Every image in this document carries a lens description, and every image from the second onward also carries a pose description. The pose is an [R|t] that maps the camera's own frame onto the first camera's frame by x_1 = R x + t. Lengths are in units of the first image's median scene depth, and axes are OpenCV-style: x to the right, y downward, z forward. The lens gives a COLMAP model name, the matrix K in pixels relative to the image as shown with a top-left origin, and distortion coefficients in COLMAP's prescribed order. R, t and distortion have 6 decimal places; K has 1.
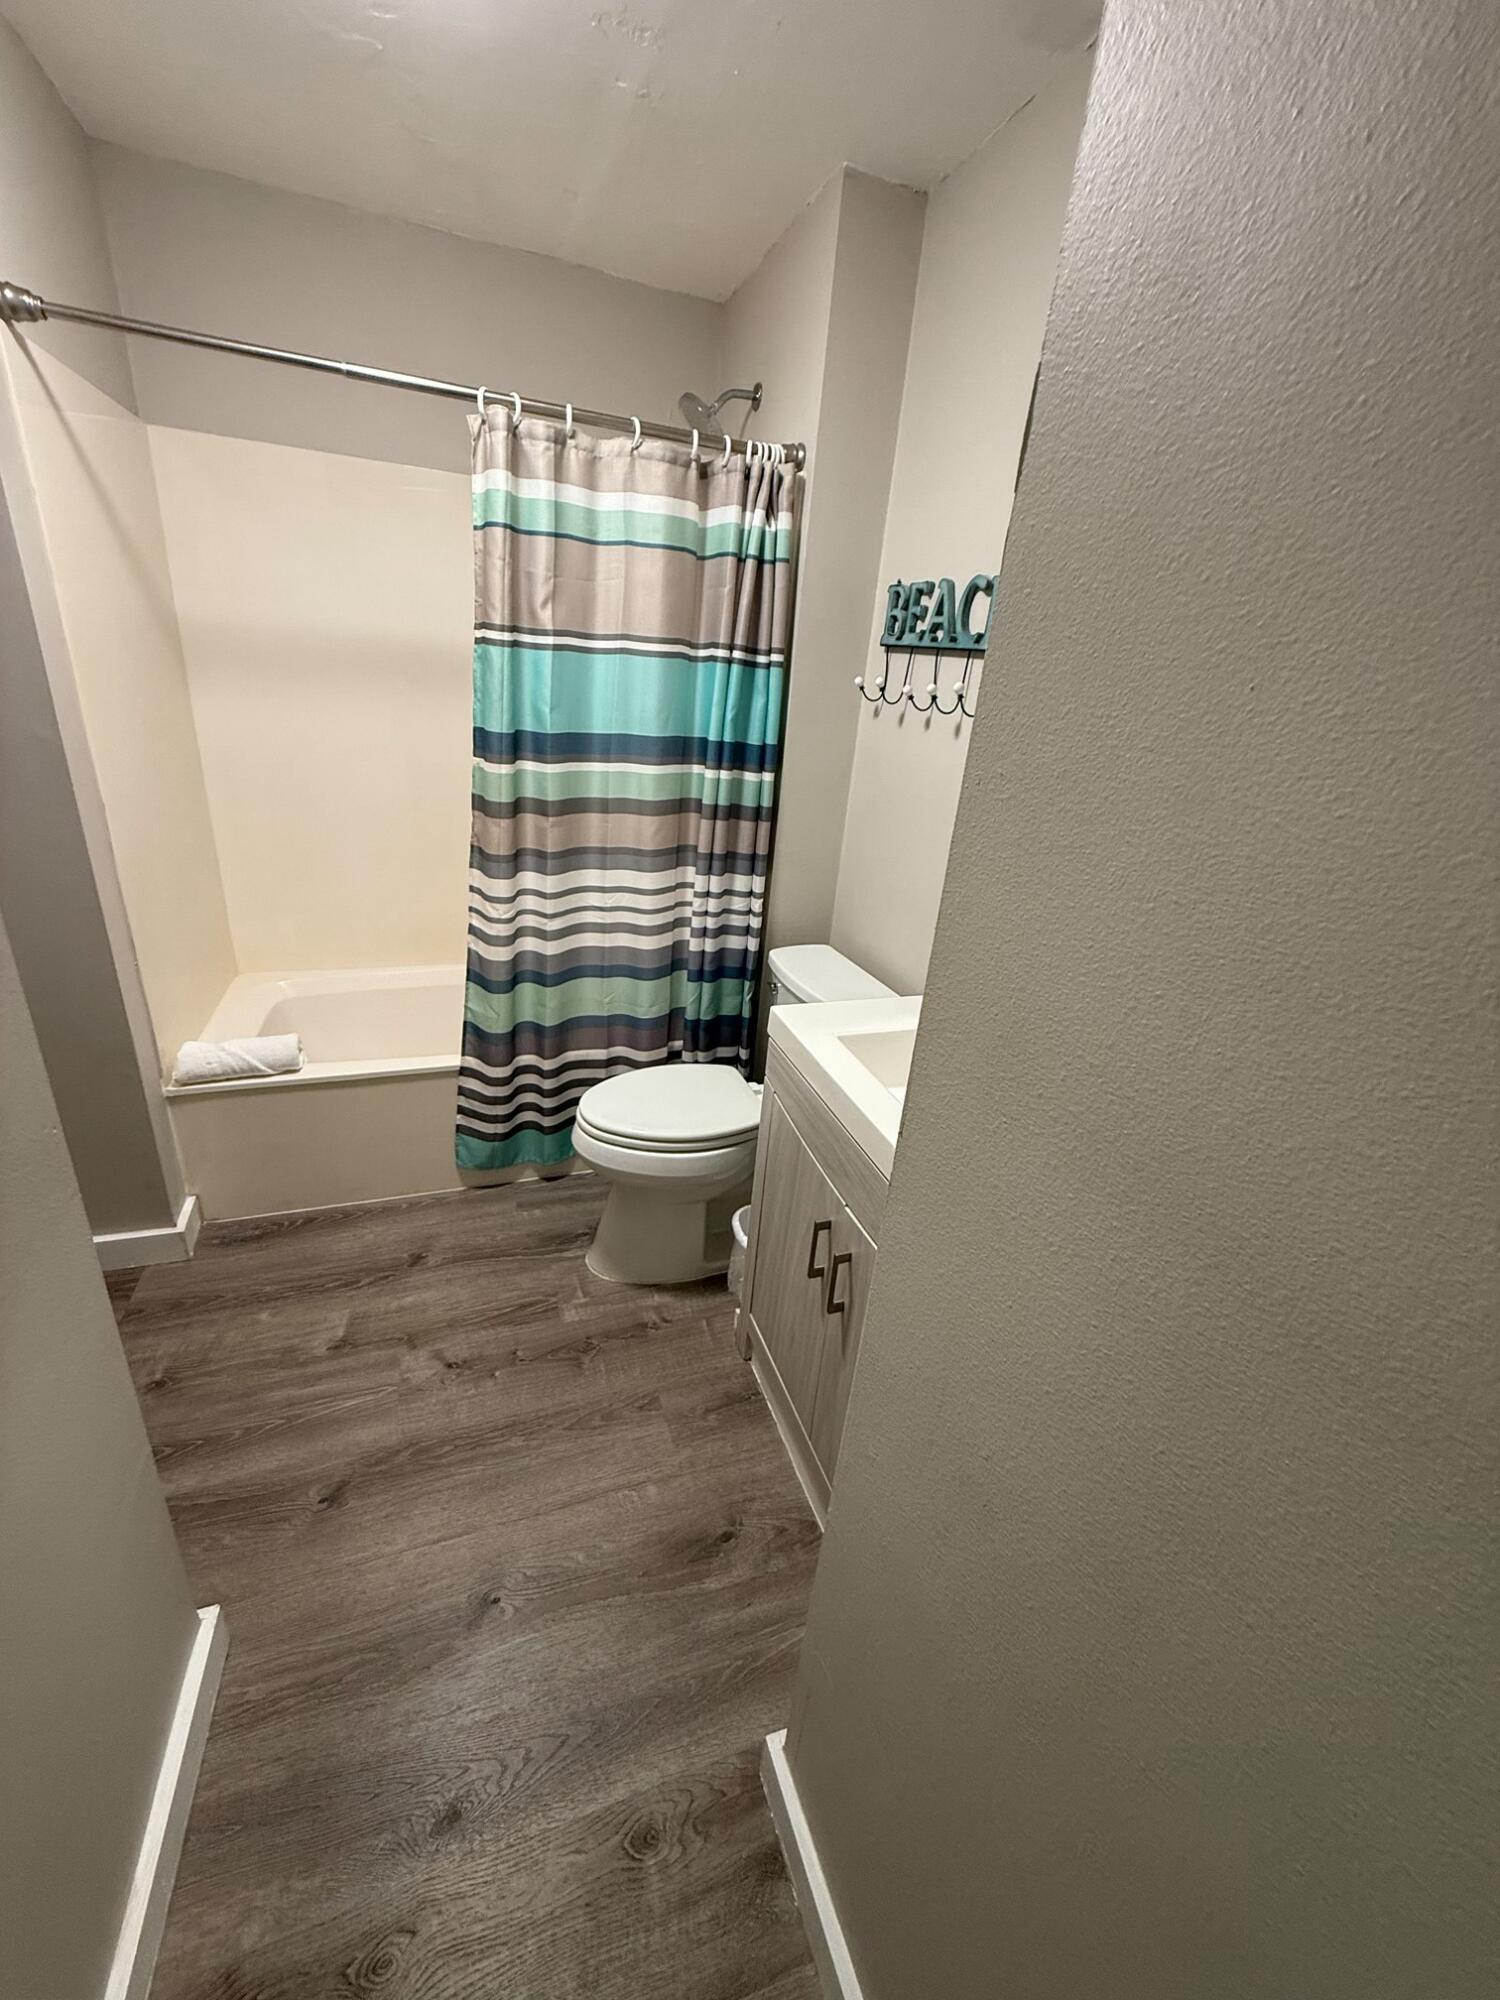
lens RADIAL K [[794.9, 0, 754.7], [0, 794.9, 994.3], [0, 0, 1]] dist [-0.000376, -0.000382]
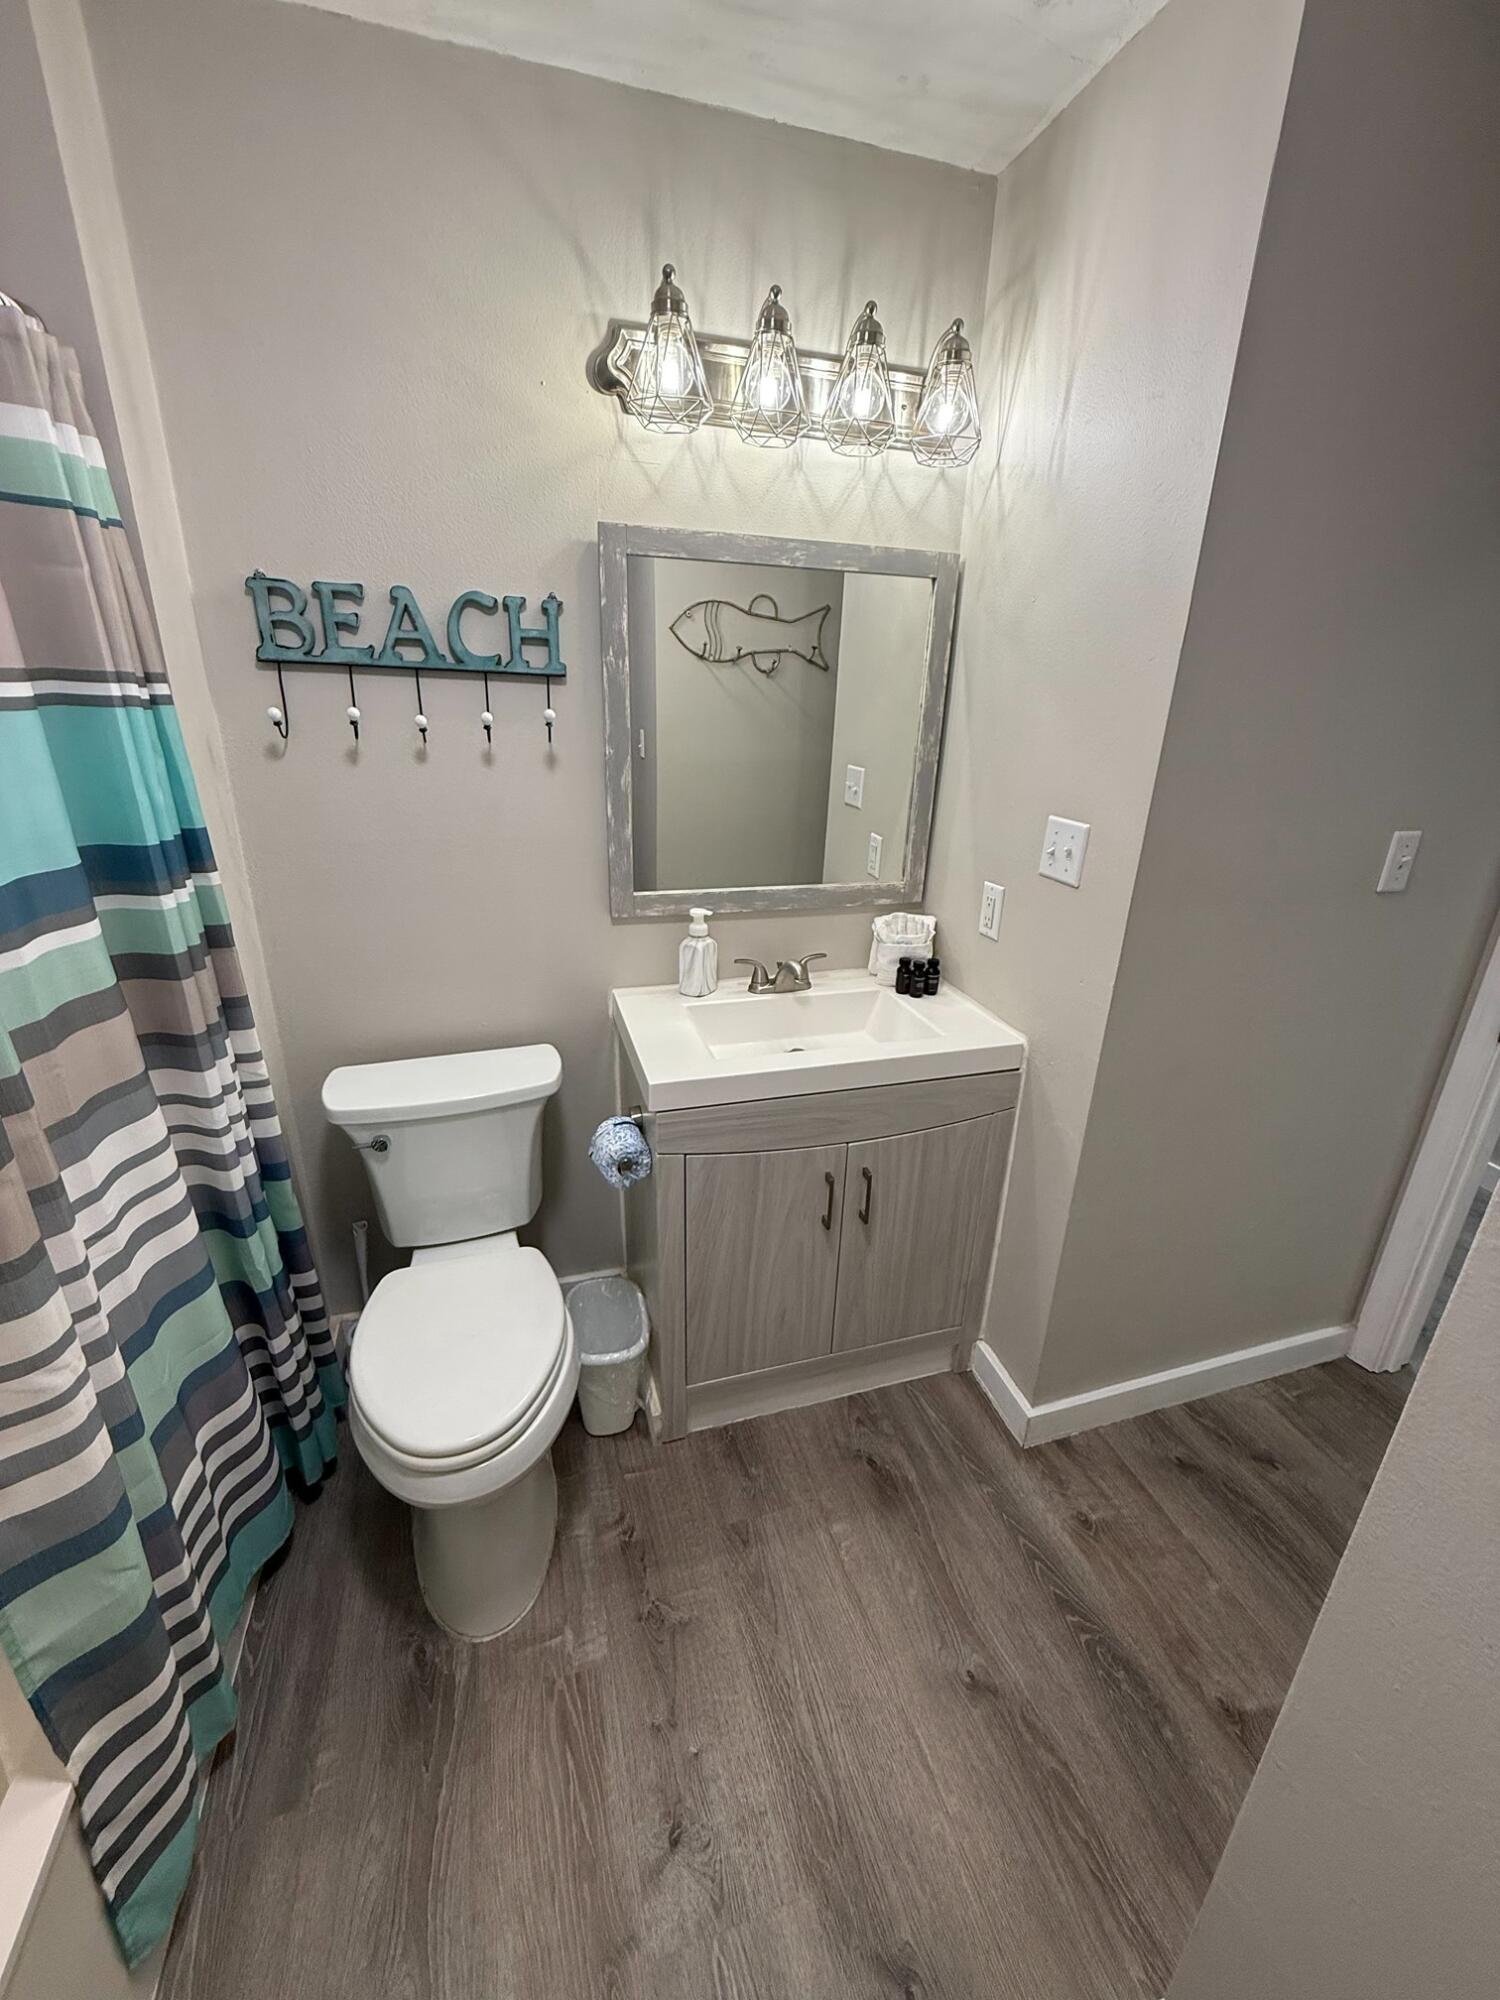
lens RADIAL K [[794.9, 0, 736.5], [0, 794.9, 1006.5], [0, 0, 1]] dist [-0.000376, -0.000382]
pose [[0.055314, -0.427006, 0.902555, -0.664338], [0.366608, 0.849488, 0.379432, -0.321294], [-0.928730, 0.309895, 0.203533, 0.612953]]
